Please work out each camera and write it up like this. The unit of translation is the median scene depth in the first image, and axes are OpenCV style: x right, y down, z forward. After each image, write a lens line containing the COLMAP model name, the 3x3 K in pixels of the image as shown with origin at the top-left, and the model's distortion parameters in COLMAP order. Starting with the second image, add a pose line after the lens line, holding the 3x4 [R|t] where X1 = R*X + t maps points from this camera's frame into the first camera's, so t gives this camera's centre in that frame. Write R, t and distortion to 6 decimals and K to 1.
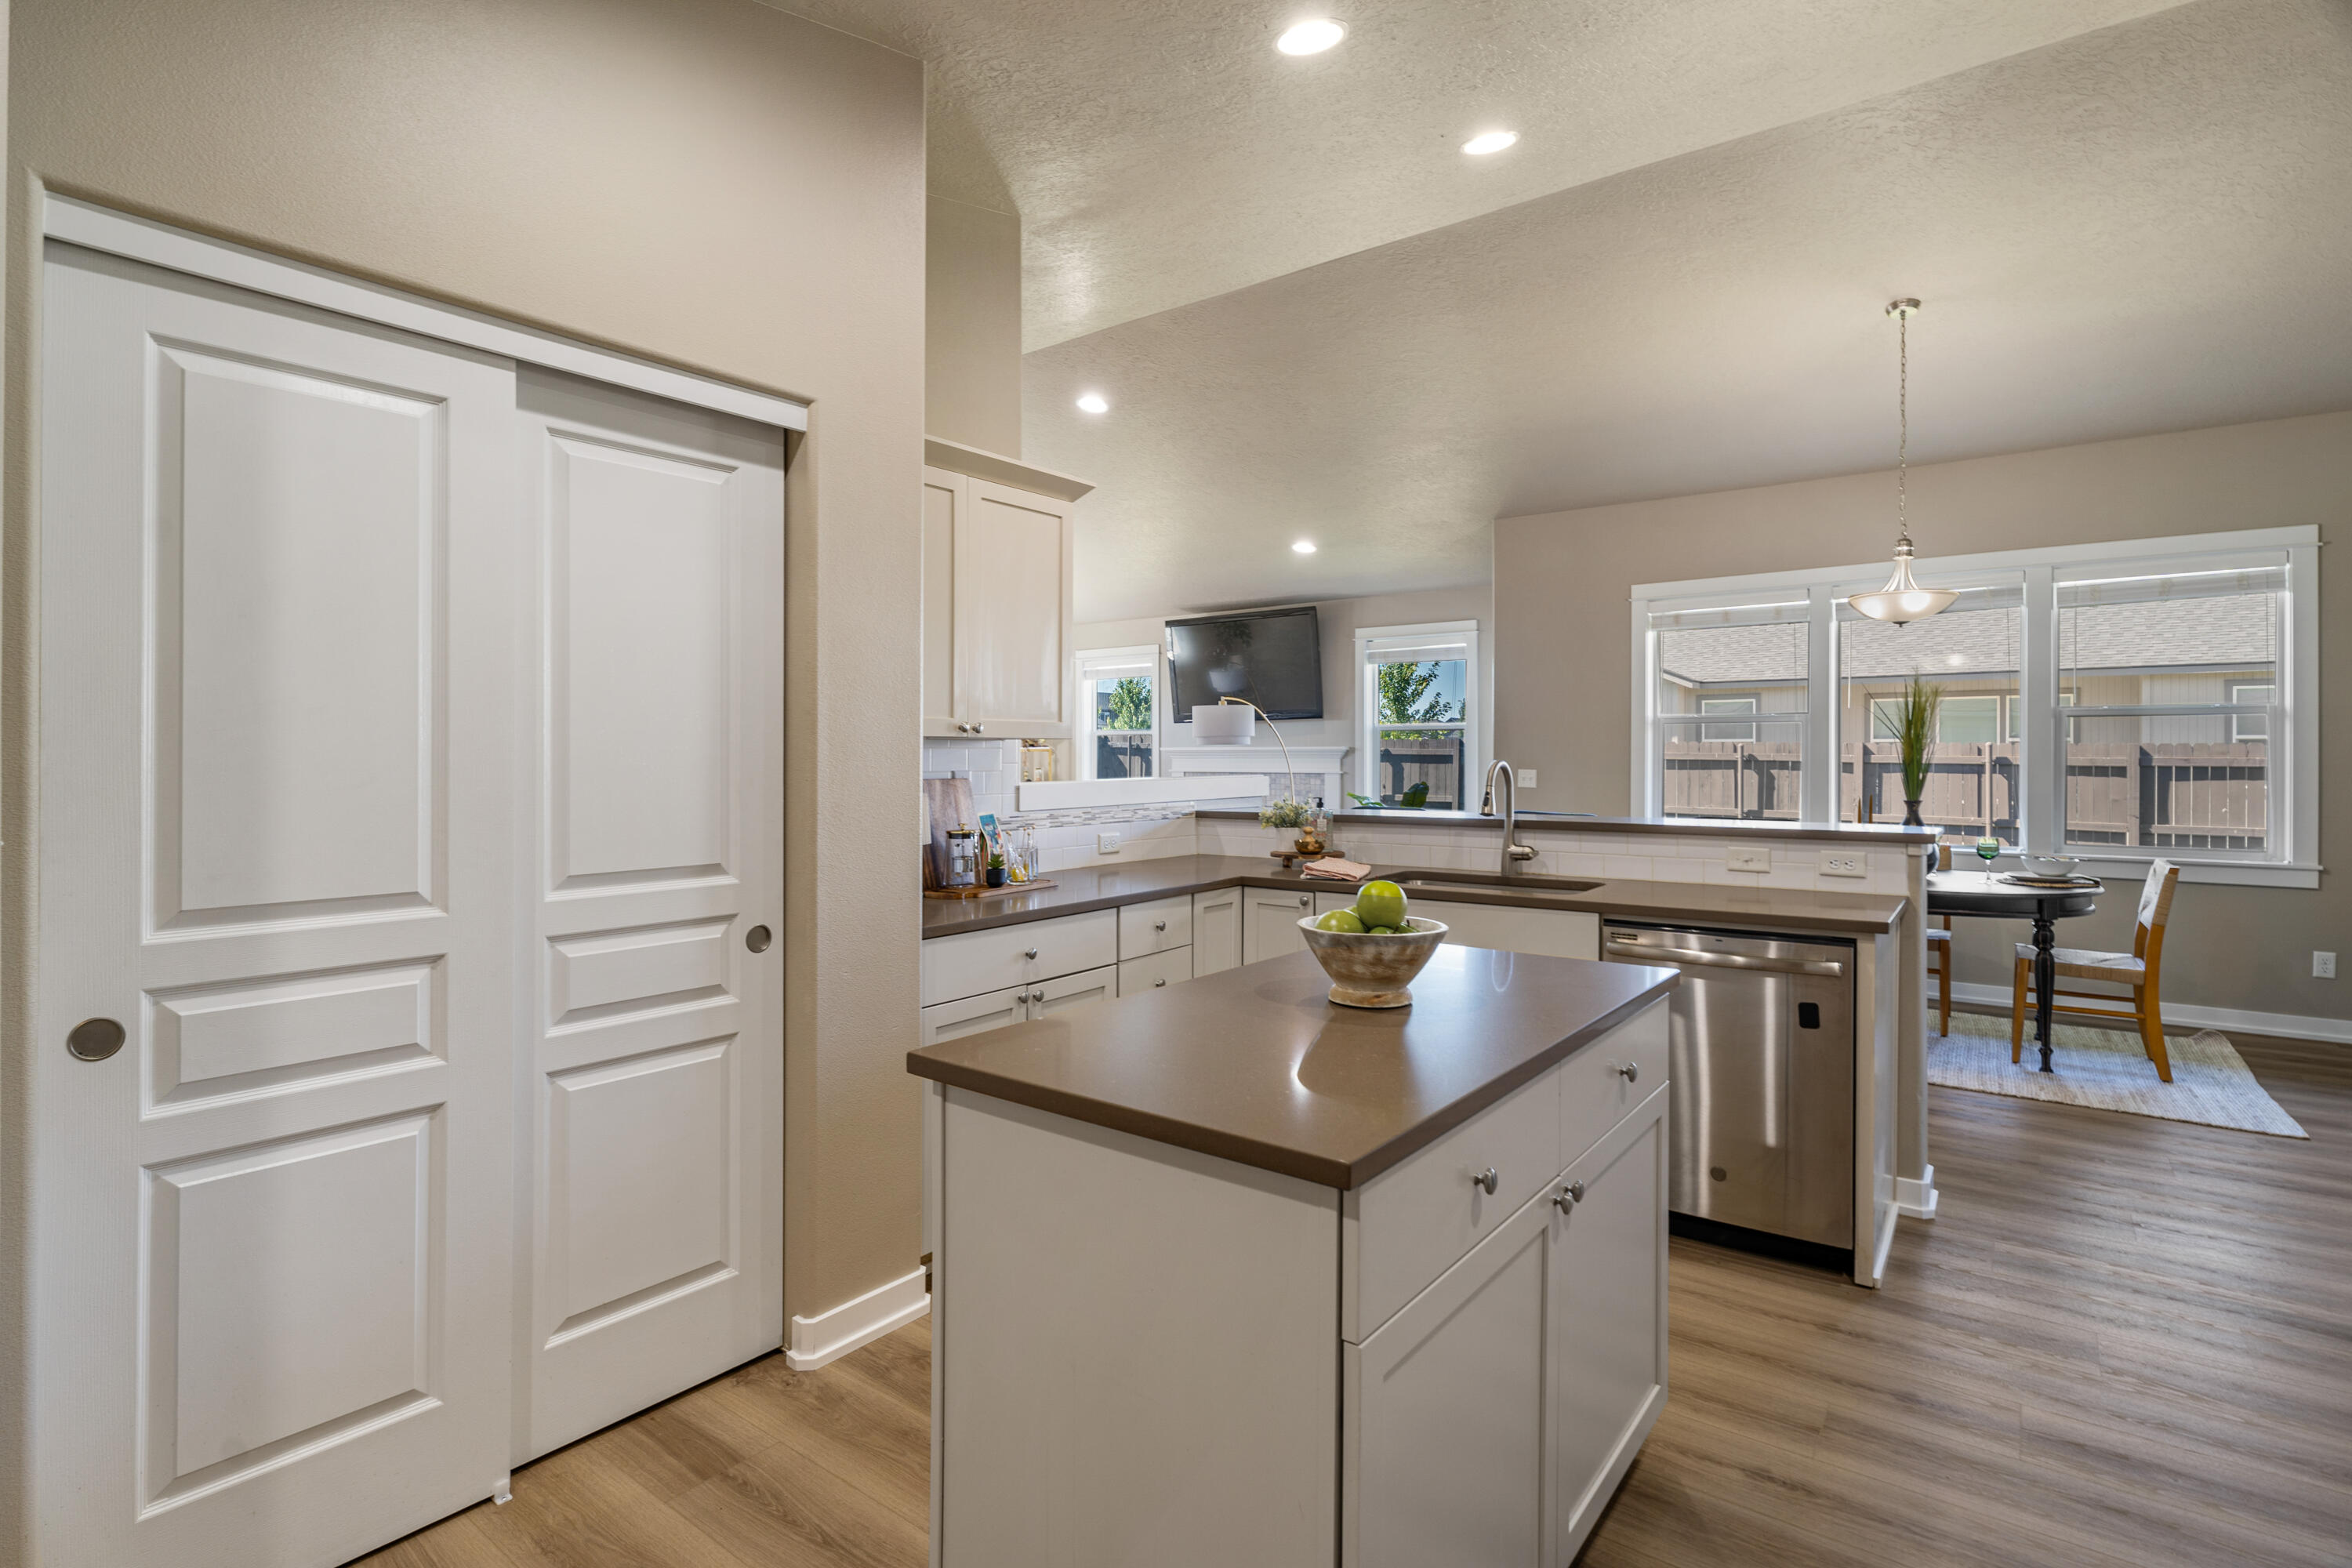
lens RADIAL K [[1127.8, 0, 1175.4], [0, 1127.8, 752.2], [0, 0, 1]] dist [-0.003015, -0.000398]
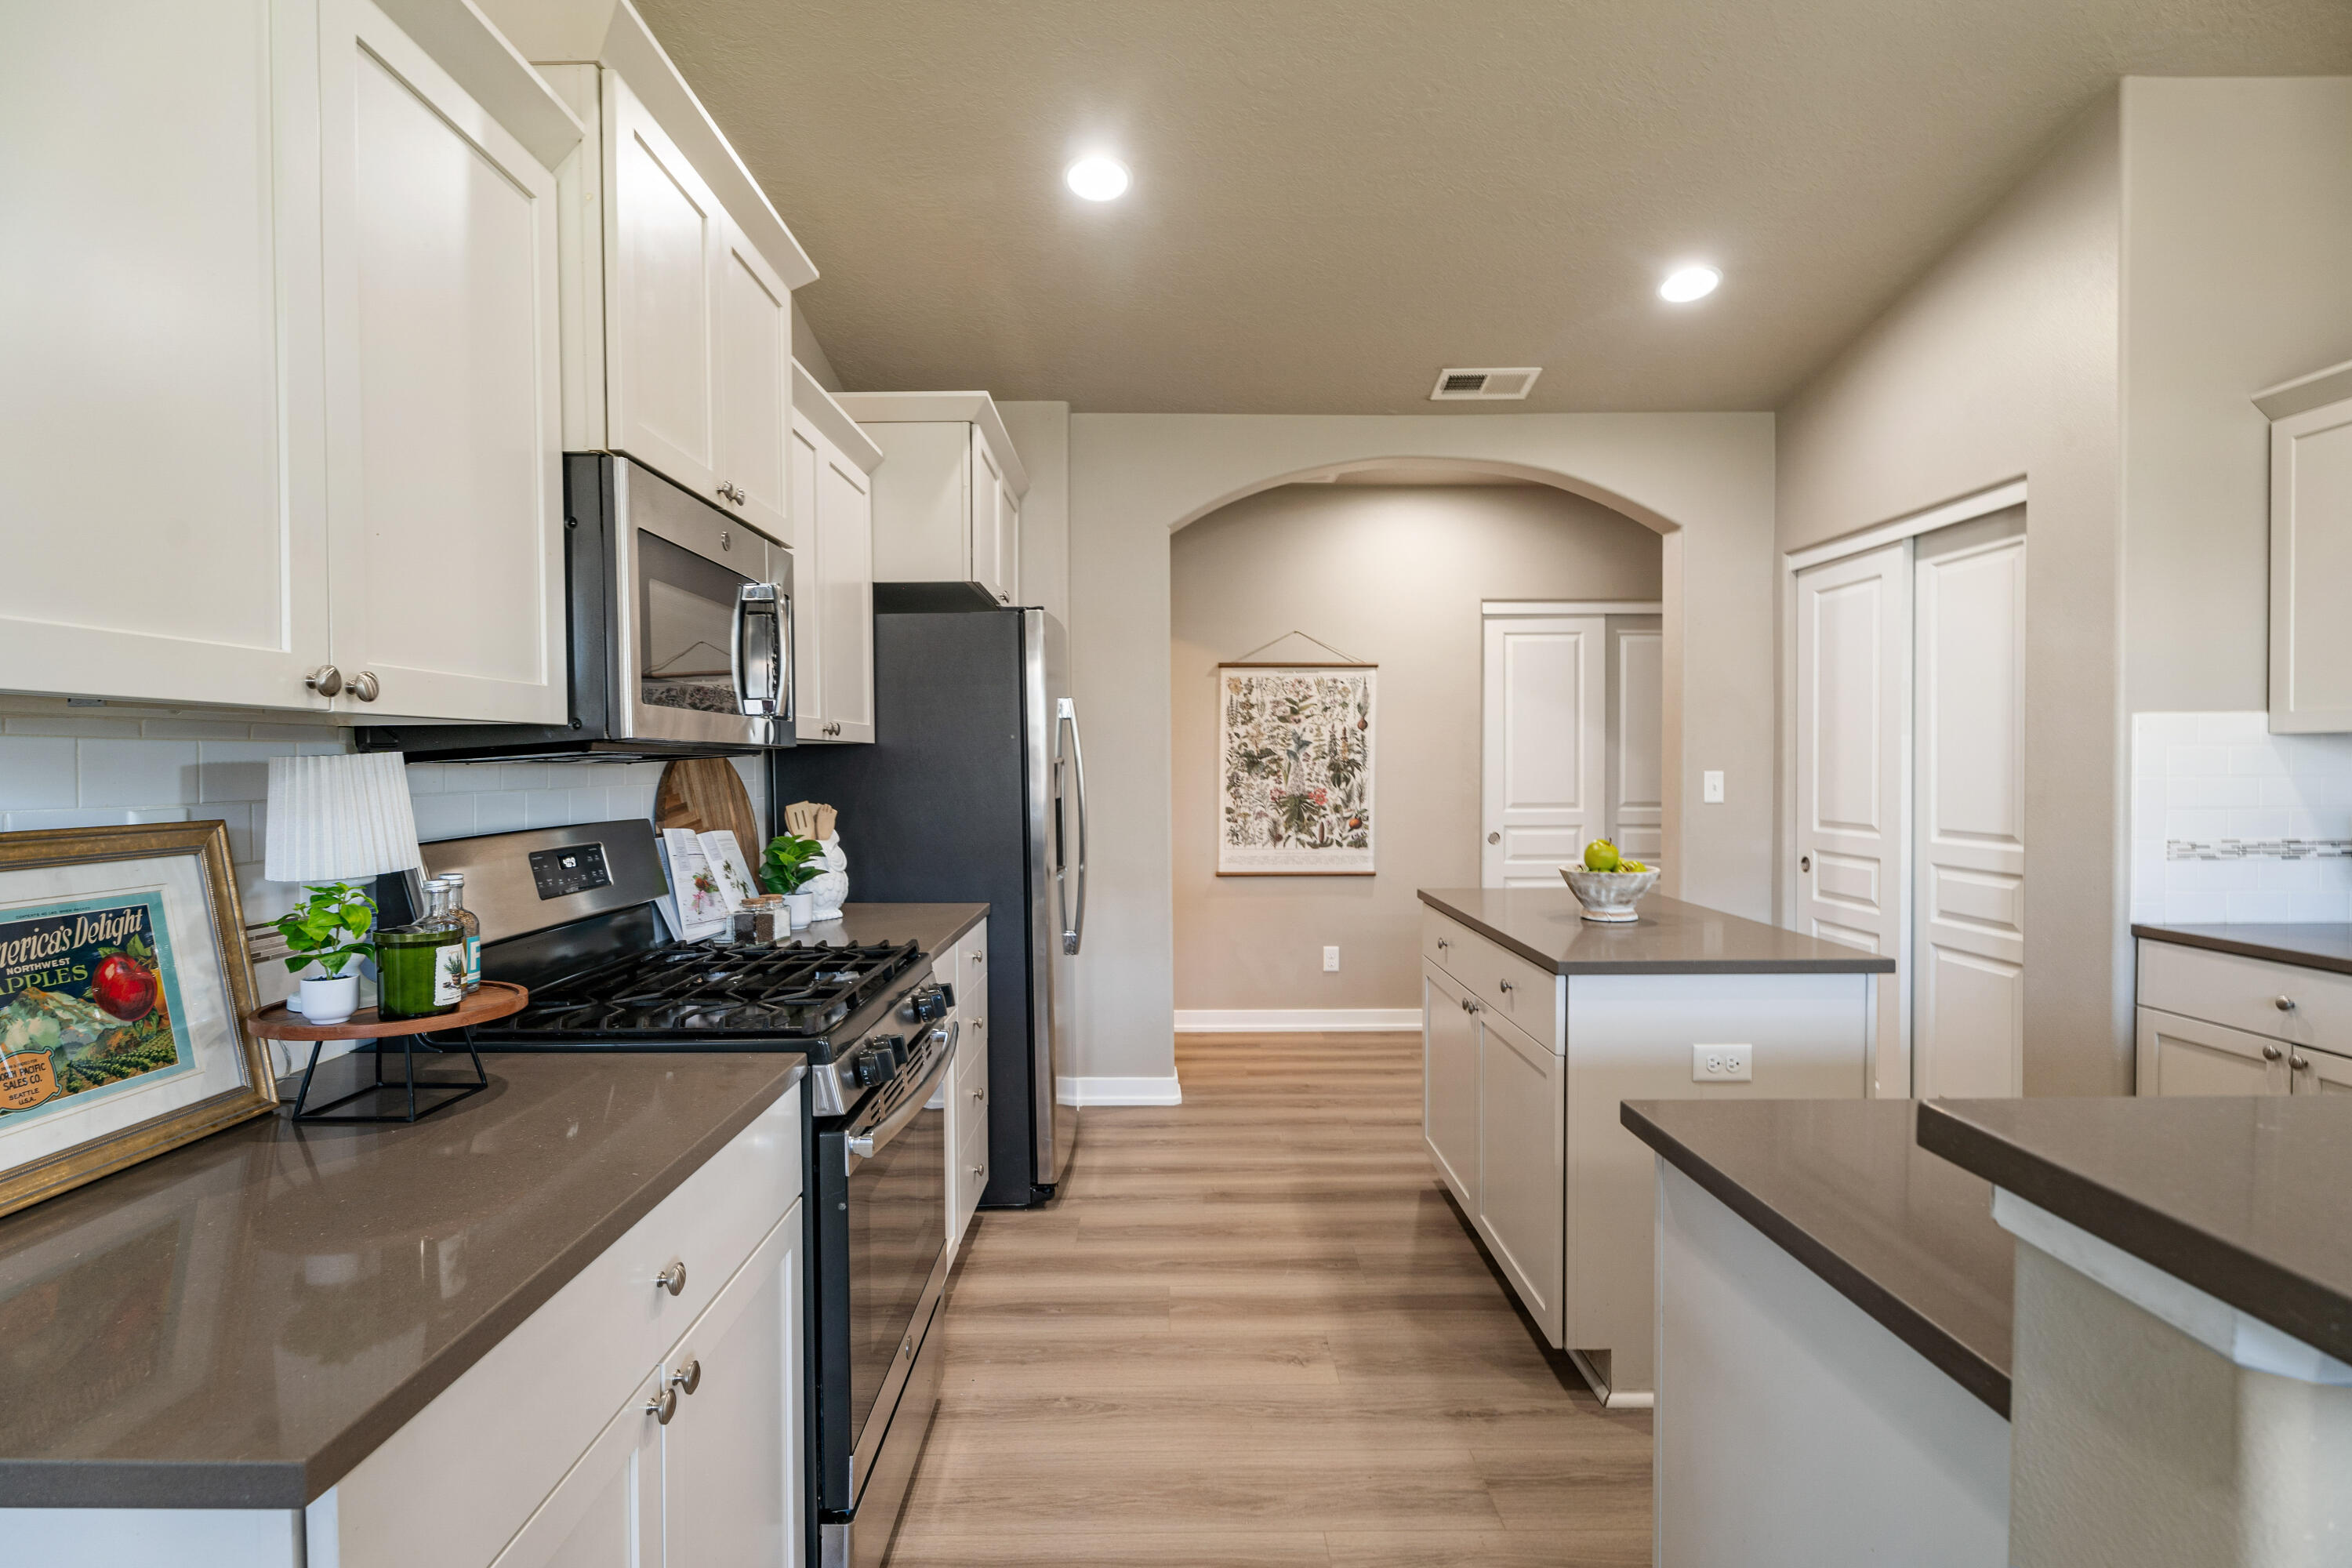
lens RADIAL K [[1139.6, 0, 1176.0], [0, 1139.6, 784.0], [0, 0, 1]] dist [0.002755, -0.000126]
pose [[-0.786892, 0.015482, -0.616897, 0.569773], [0.005545, 0.999822, 0.018019, 0.002556], [0.617066, 0.010758, -0.786838, 0.667061]]
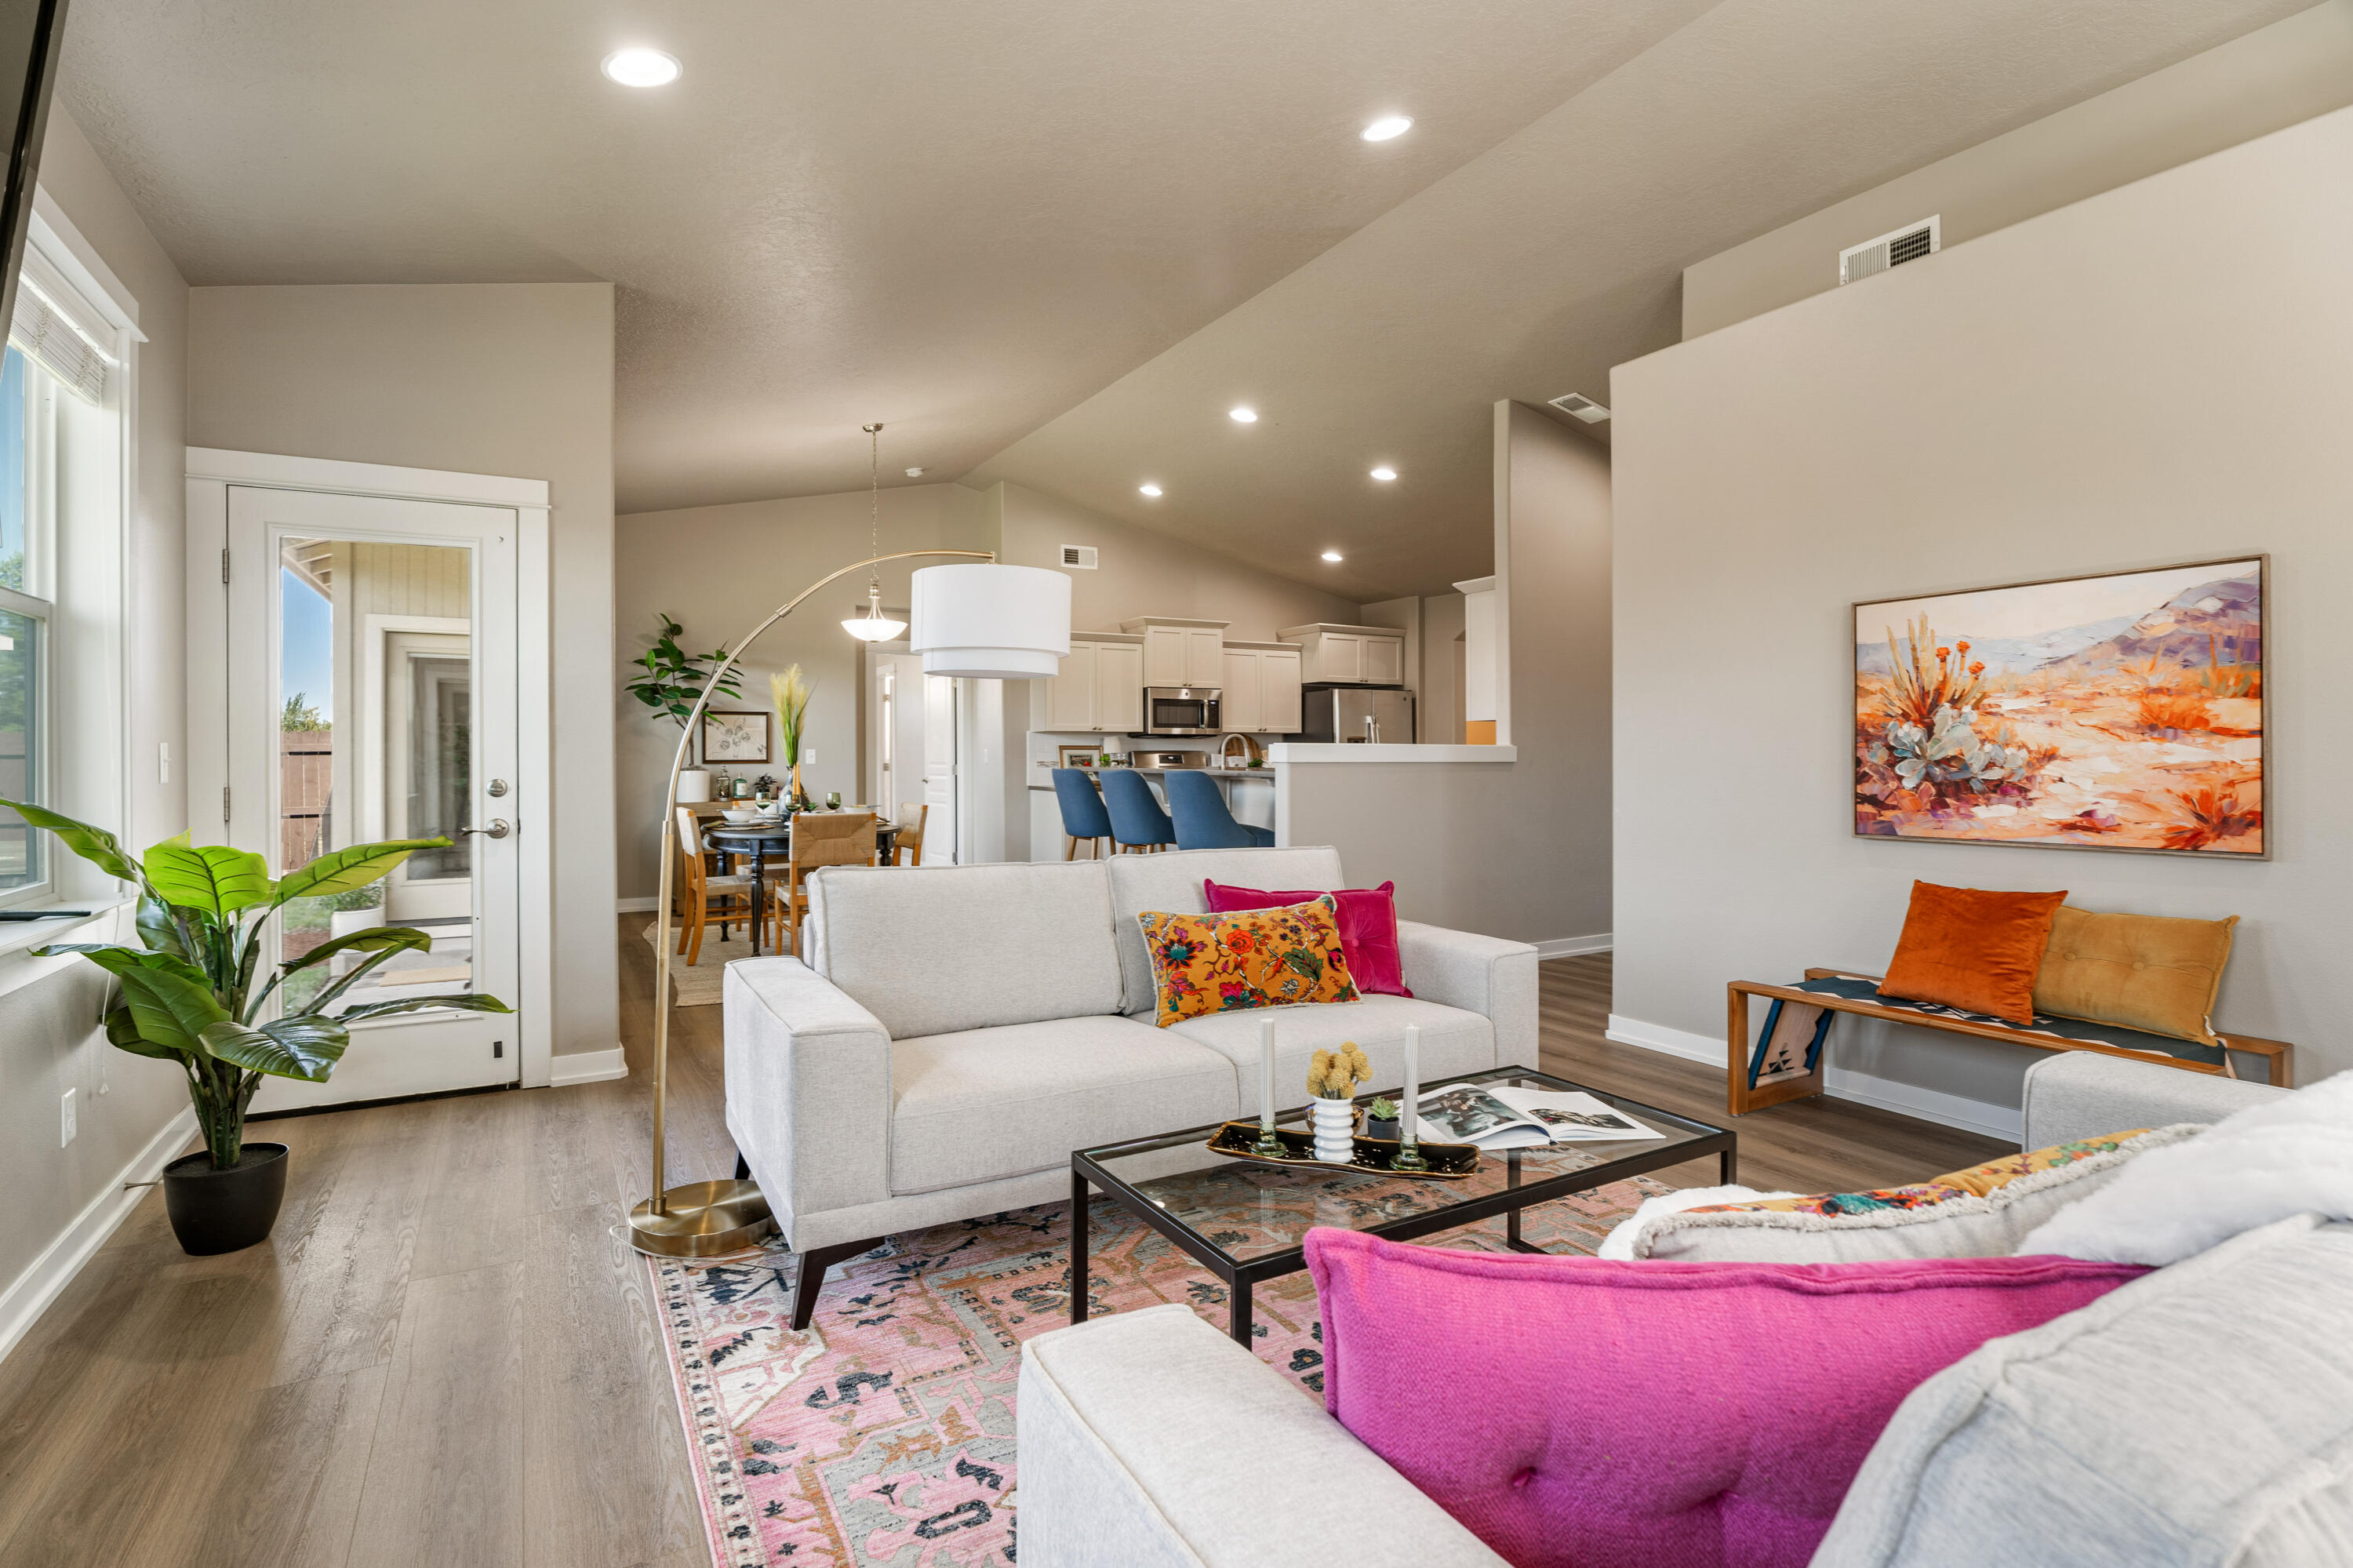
lens RADIAL K [[1125.9, 0, 1176.3], [0, 1125.9, 756.8], [0, 0, 1]] dist [-0.003873, -0.000211]
pose [[-0.924675, 0.001750, 0.380754, -0.252229], [0.001487, 0.999998, -0.000984, 0.034496], [-0.380755, -0.000344, -0.924676, 2.027631]]
